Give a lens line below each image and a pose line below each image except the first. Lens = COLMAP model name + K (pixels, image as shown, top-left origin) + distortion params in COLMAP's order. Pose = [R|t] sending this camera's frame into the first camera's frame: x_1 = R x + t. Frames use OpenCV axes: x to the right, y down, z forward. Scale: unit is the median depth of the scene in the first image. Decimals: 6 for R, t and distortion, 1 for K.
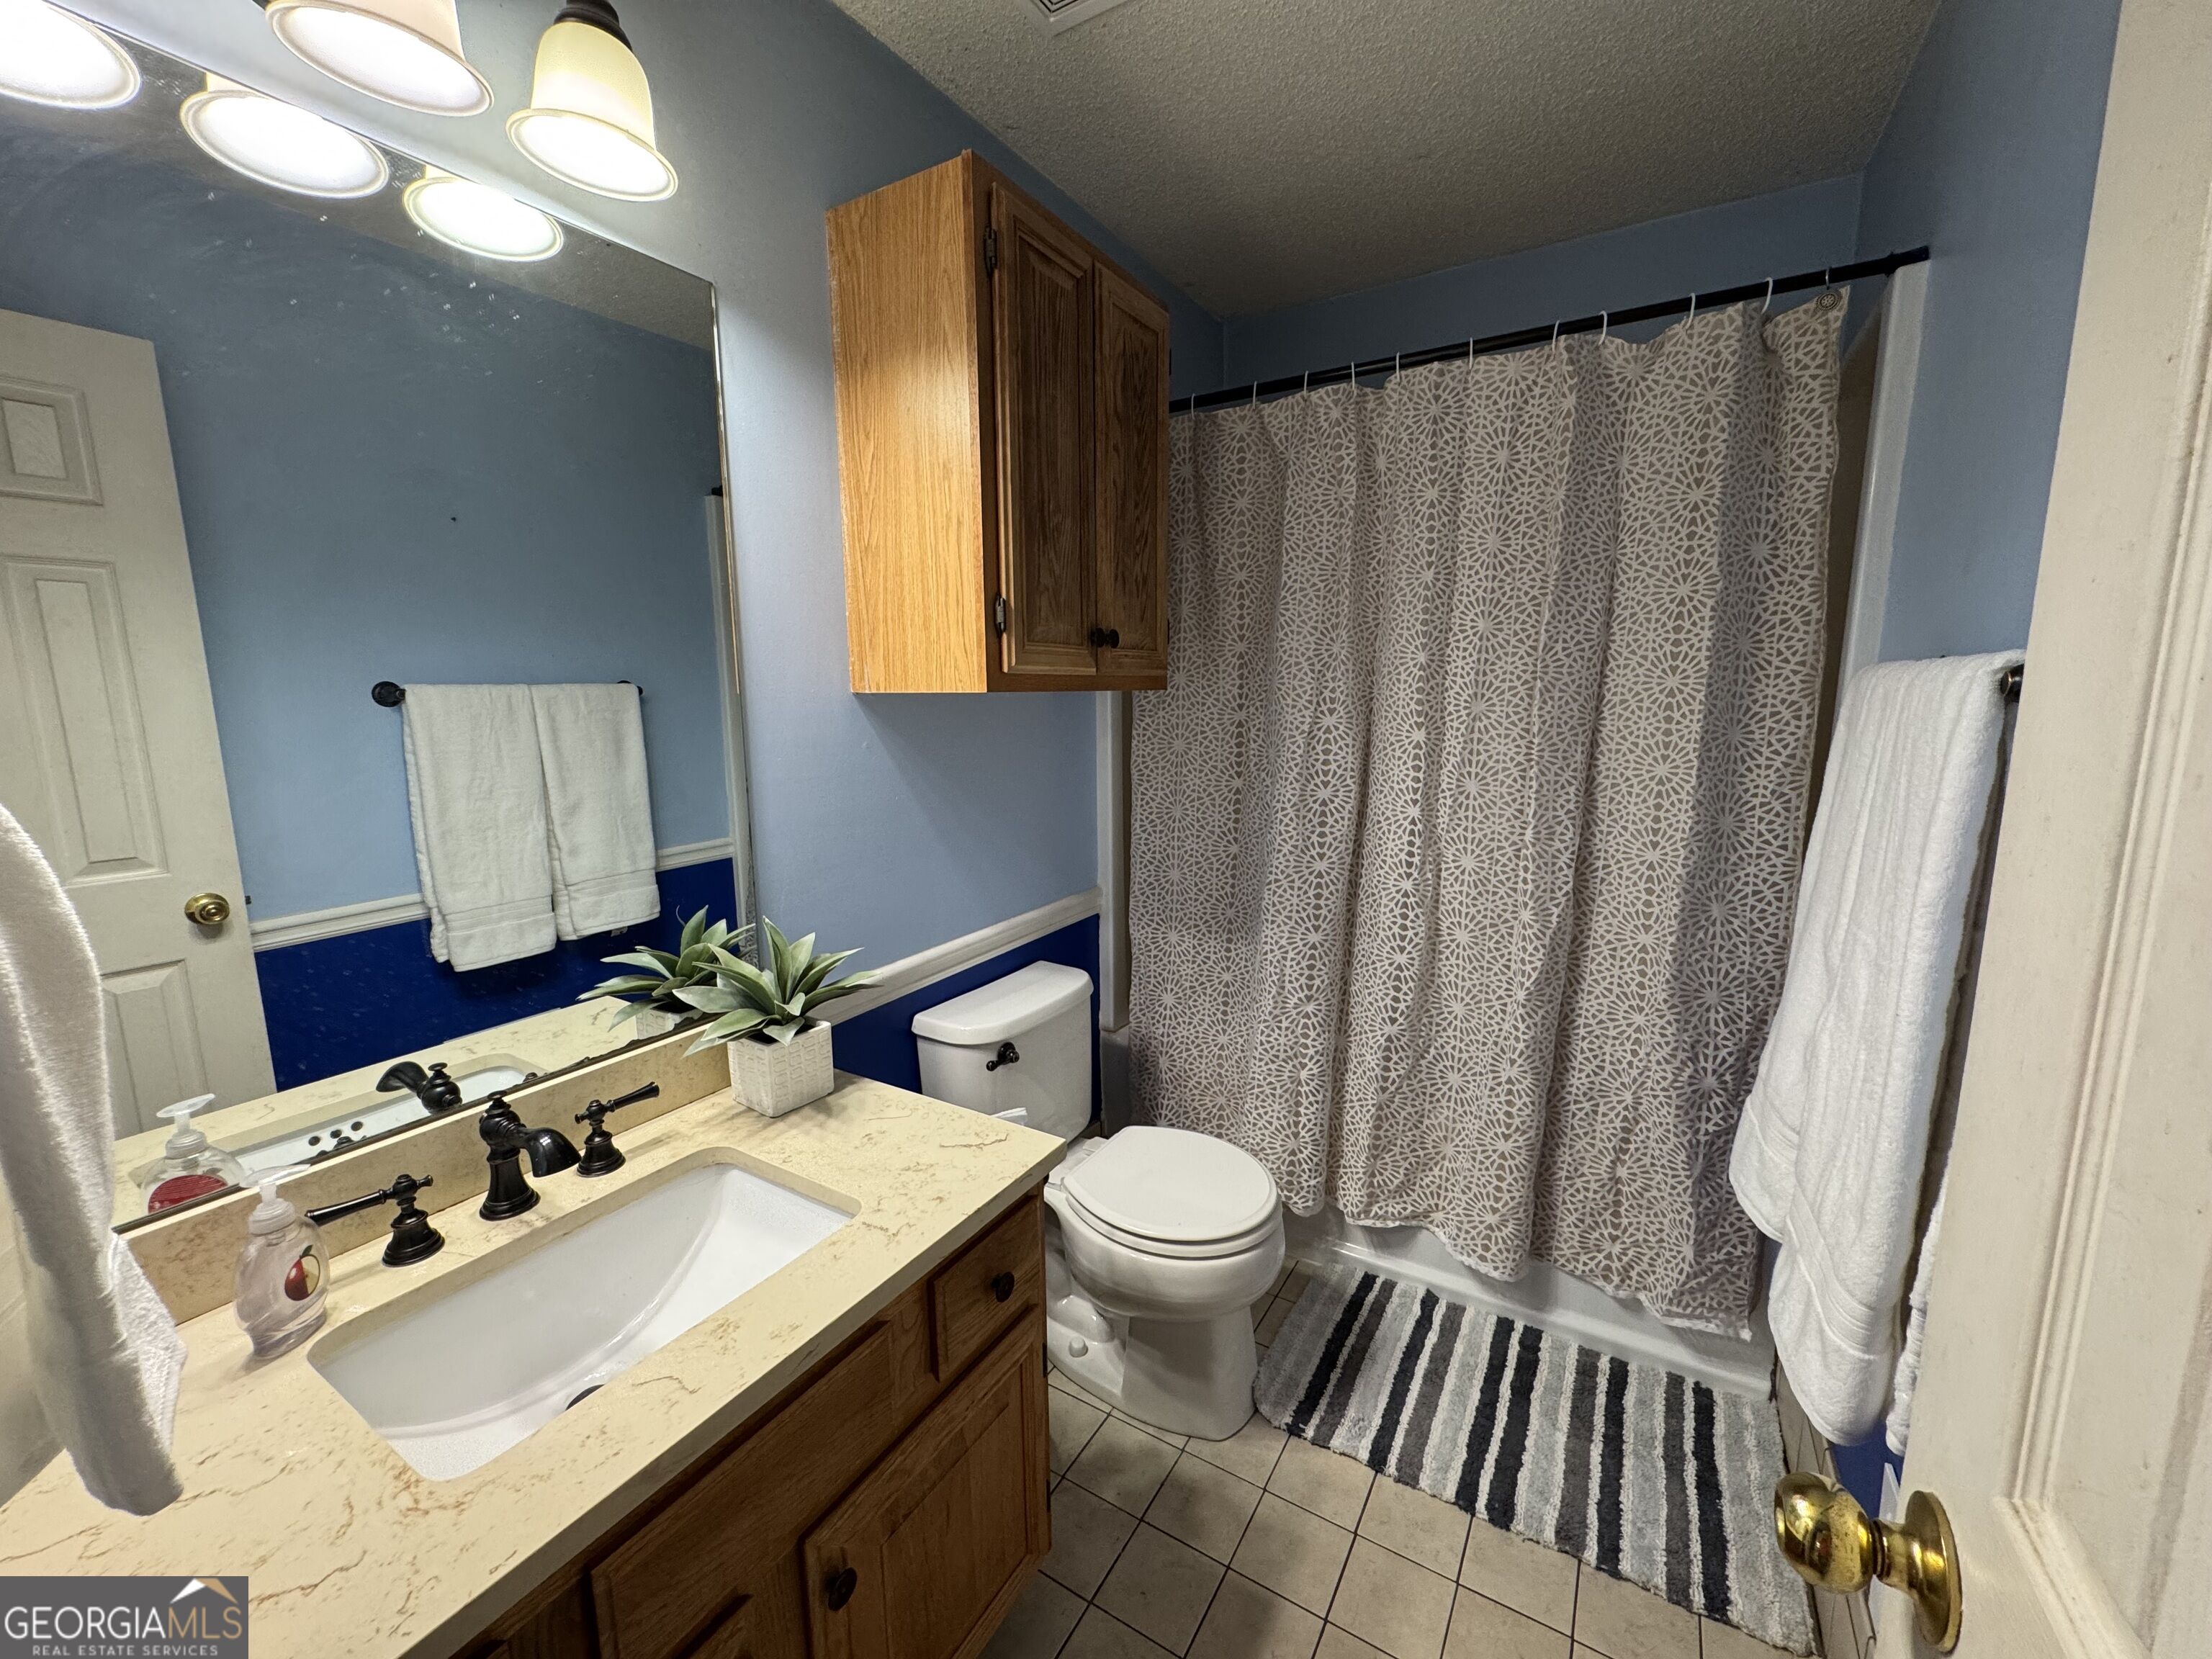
lens RADIAL K [[883.4, 0, 1104.1], [0, 883.4, 830.4], [0, 0, 1]] dist [-0.004089, 0.000758]
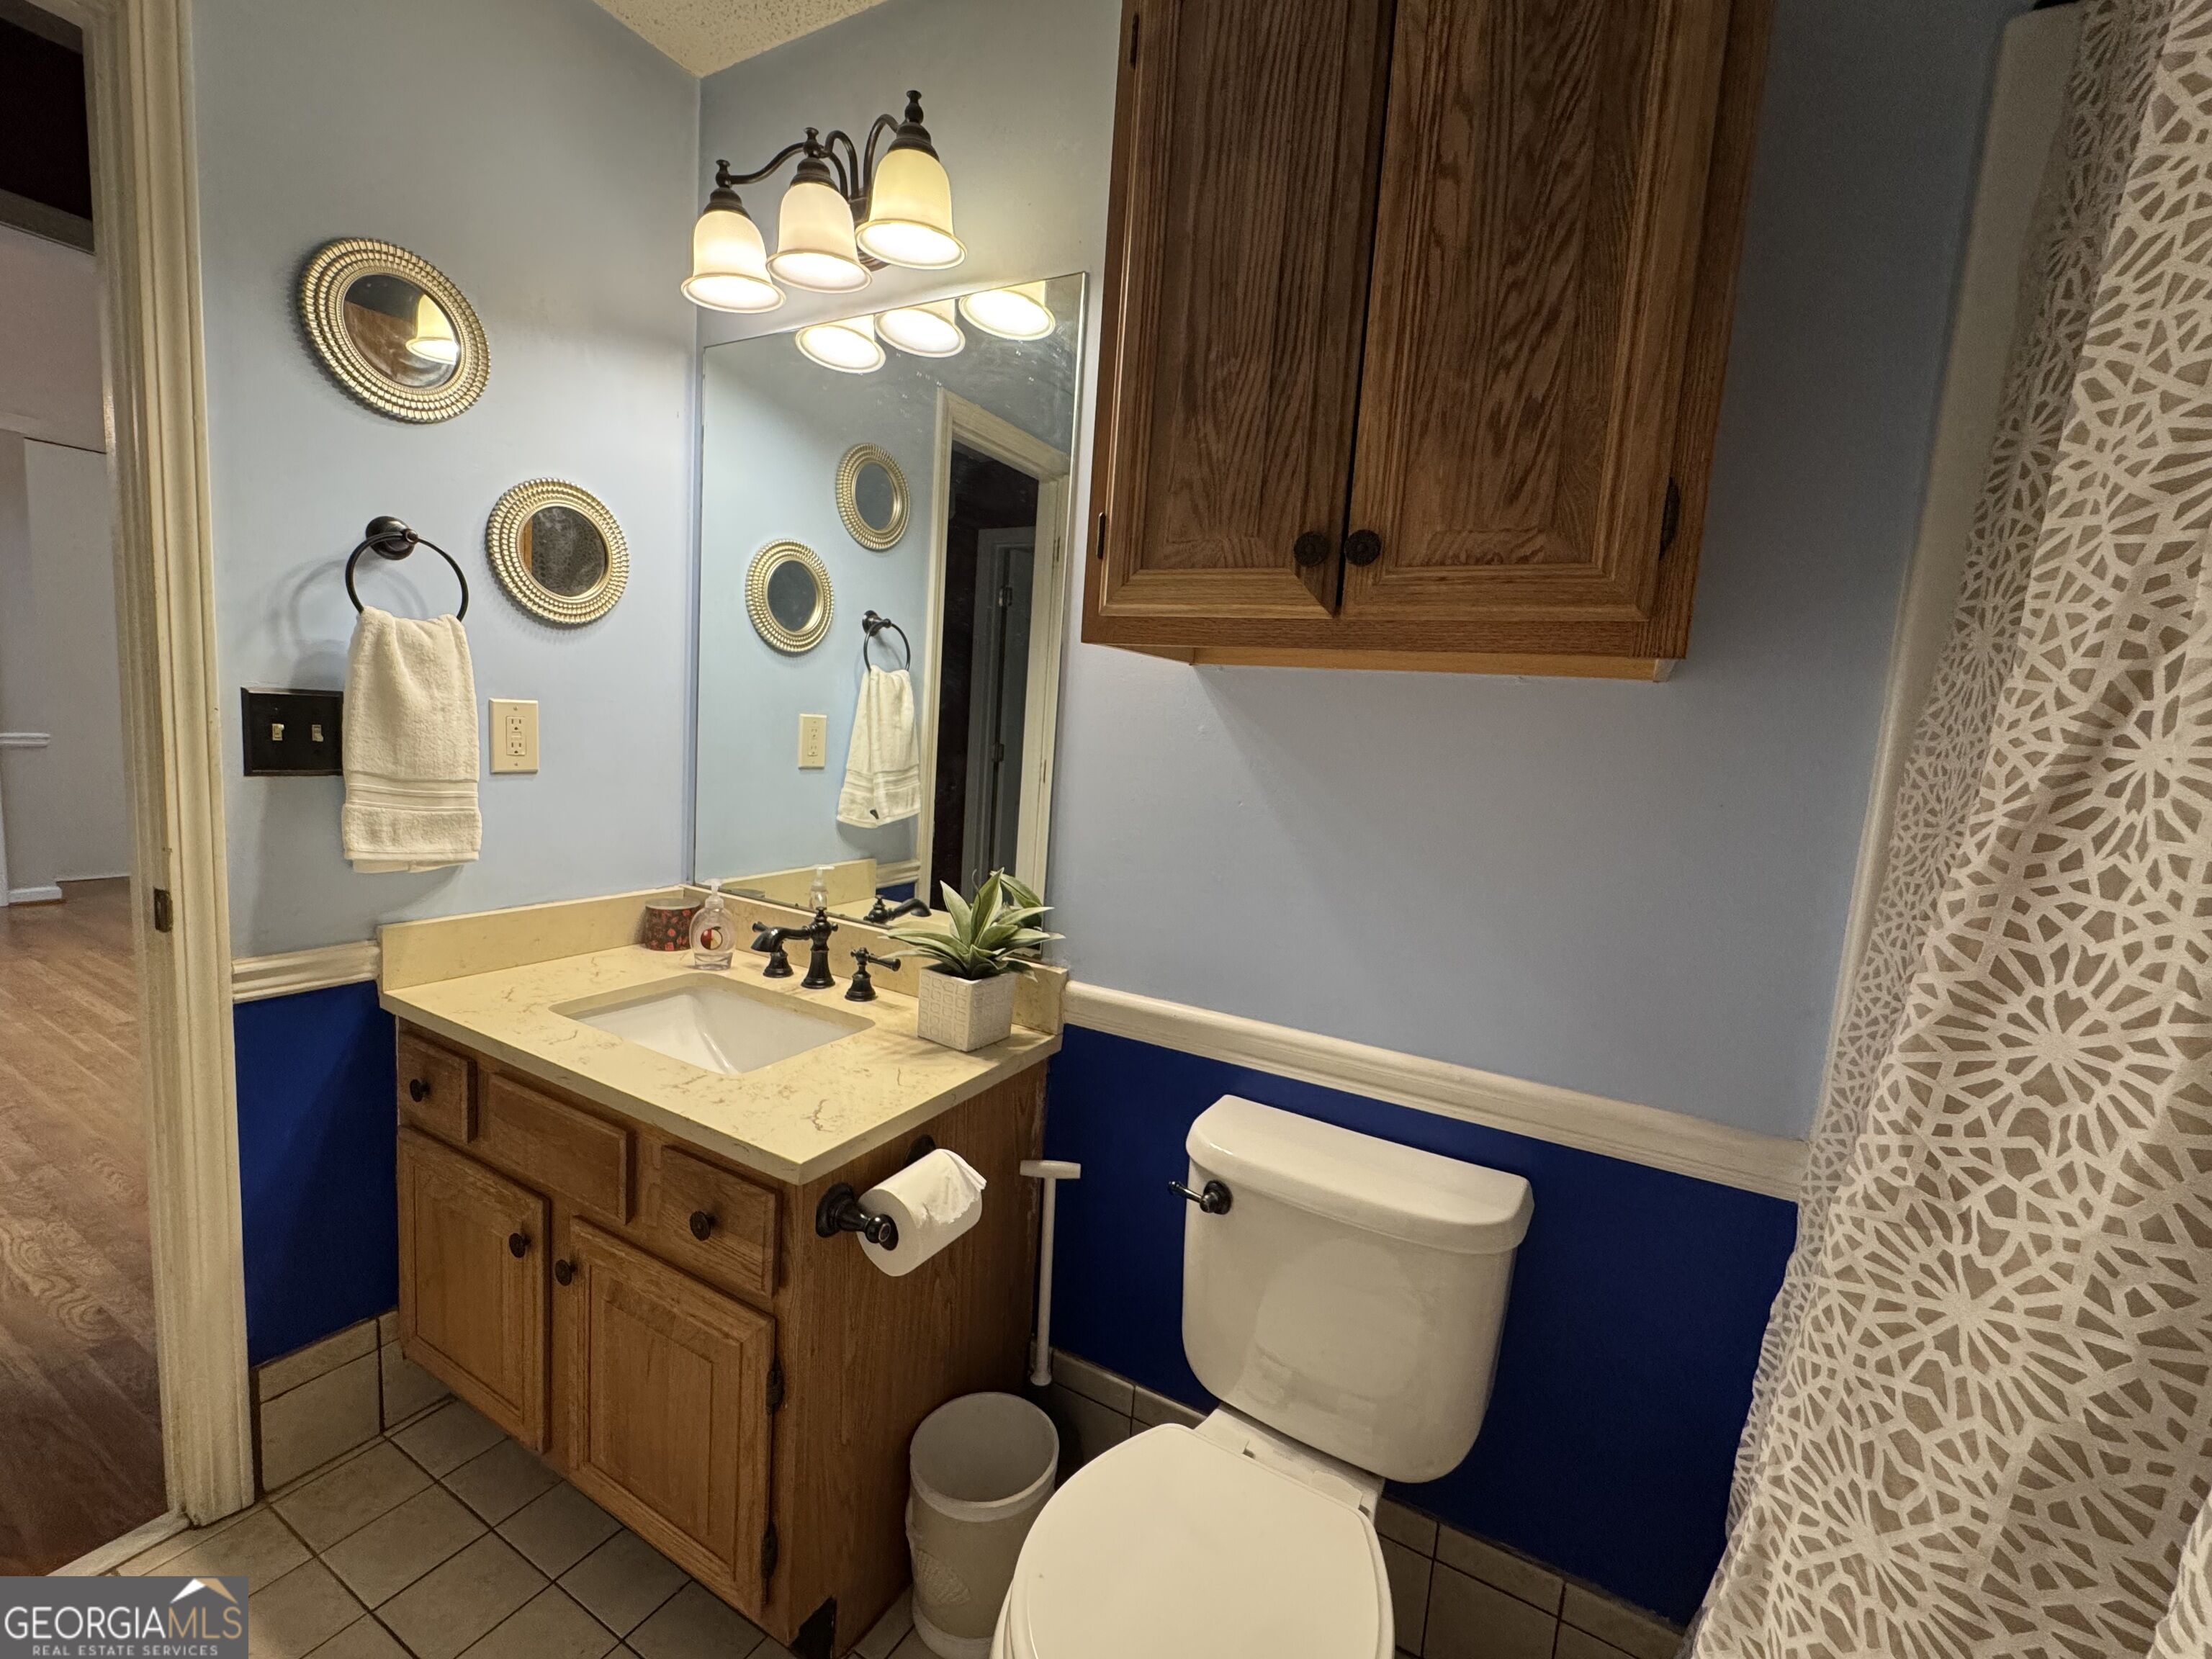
lens RADIAL K [[883.4, 0, 1111.2], [0, 883.4, 824.4], [0, 0, 1]] dist [-0.004089, 0.000758]
pose [[0.062012, 0.122156, -0.990572, 0.580339], [-0.231864, 0.967092, 0.104745, -0.082023], [0.970770, 0.223183, 0.088294, 0.898314]]
